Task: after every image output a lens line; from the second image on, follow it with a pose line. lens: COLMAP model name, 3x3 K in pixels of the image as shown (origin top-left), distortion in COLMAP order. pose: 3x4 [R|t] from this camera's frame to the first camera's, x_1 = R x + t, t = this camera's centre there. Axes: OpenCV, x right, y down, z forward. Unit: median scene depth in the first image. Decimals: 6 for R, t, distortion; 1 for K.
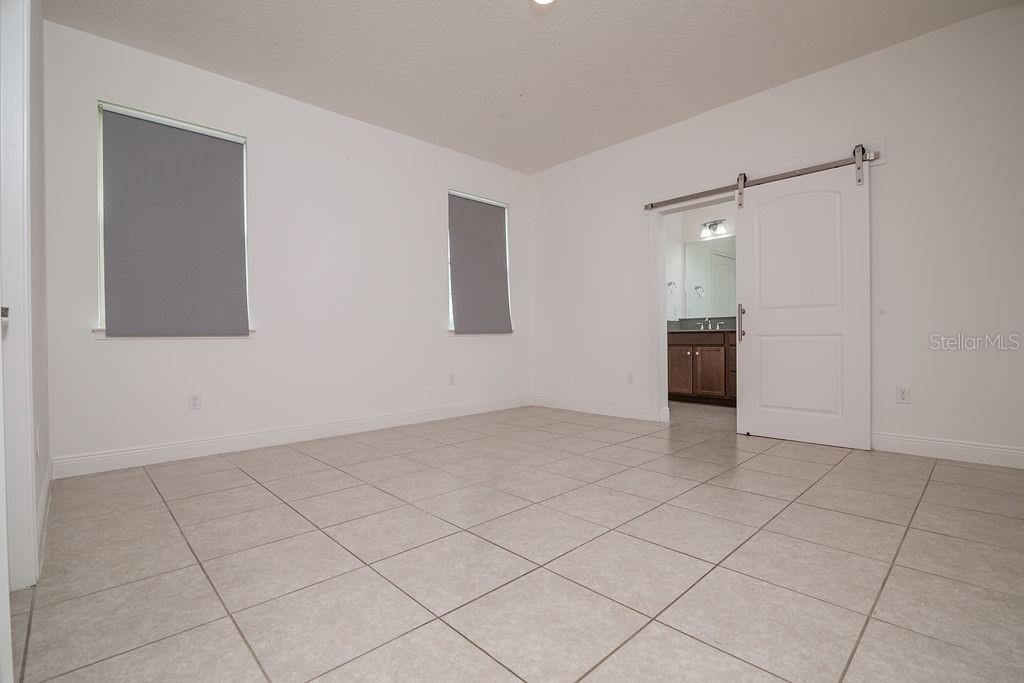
lens RADIAL K [[467.4, 0, 510.5], [0, 467.4, 339.8], [0, 0, 1]] dist [-0.019810, 0.000999]
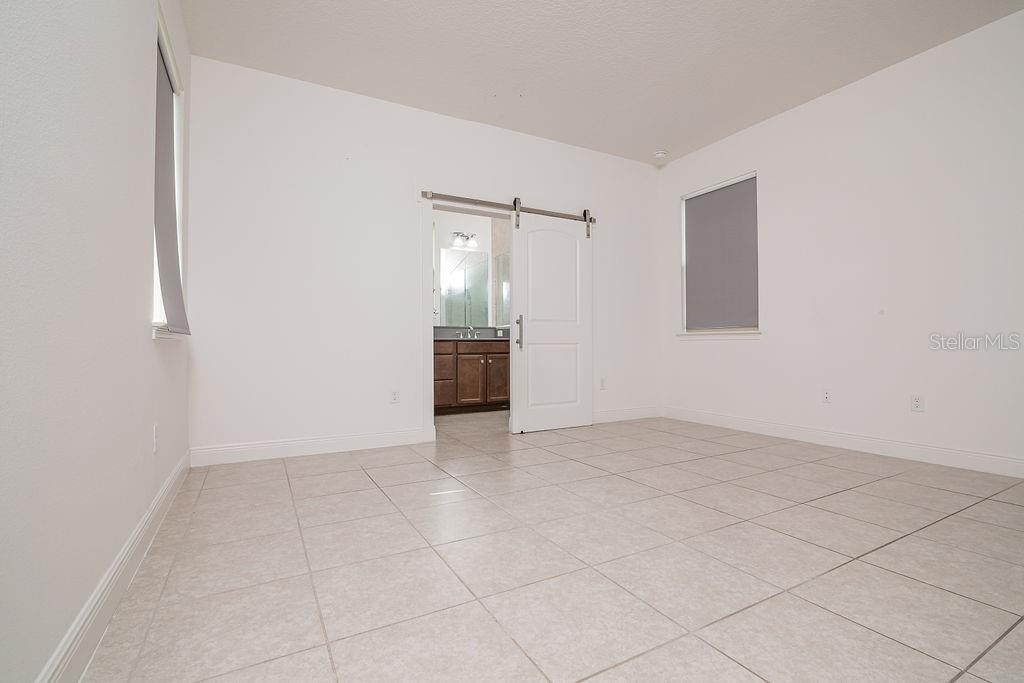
lens RADIAL K [[467.4, 0, 510.5], [0, 467.4, 339.8], [0, 0, 1]] dist [-0.019810, 0.000999]
pose [[0.261900, 0.017683, 0.964933, -0.516866], [0.010060, 0.999728, -0.021051, 0.004355], [-0.965043, 0.015221, 0.261651, 0.650078]]
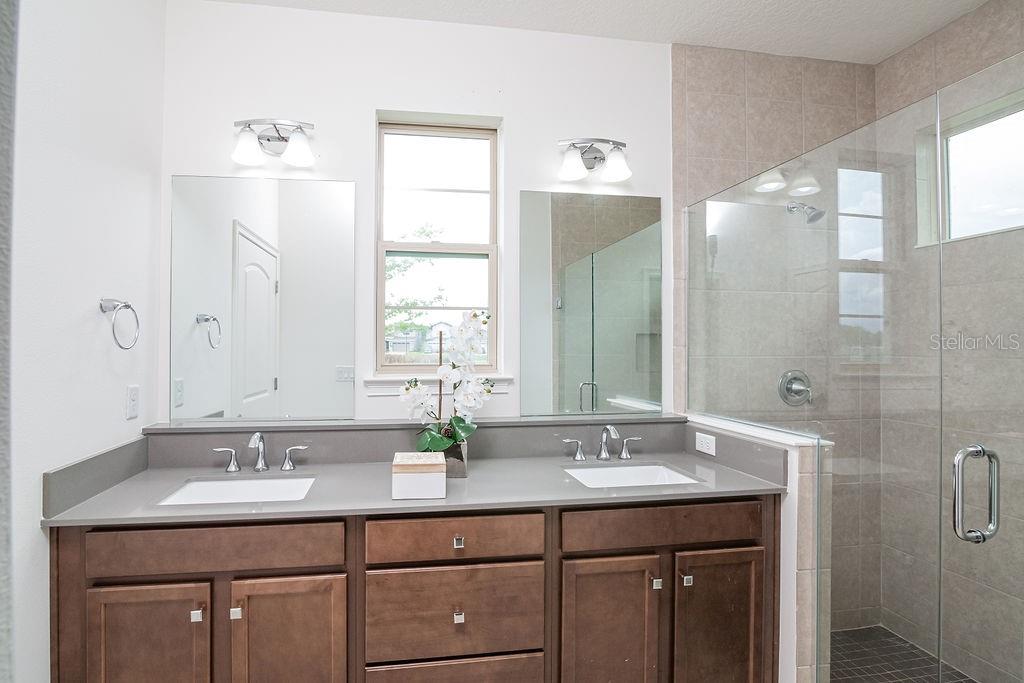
lens RADIAL K [[487.0, 0, 467.5], [0, 487.0, 341.3], [0, 0, 1]] dist [-0.018713, -0.000172]
pose [[0.584687, 0.025887, 0.810846, 0.341472], [-0.001161, 0.999516, -0.031073, -0.131141], [-0.811258, 0.017226, 0.584434, 0.968447]]
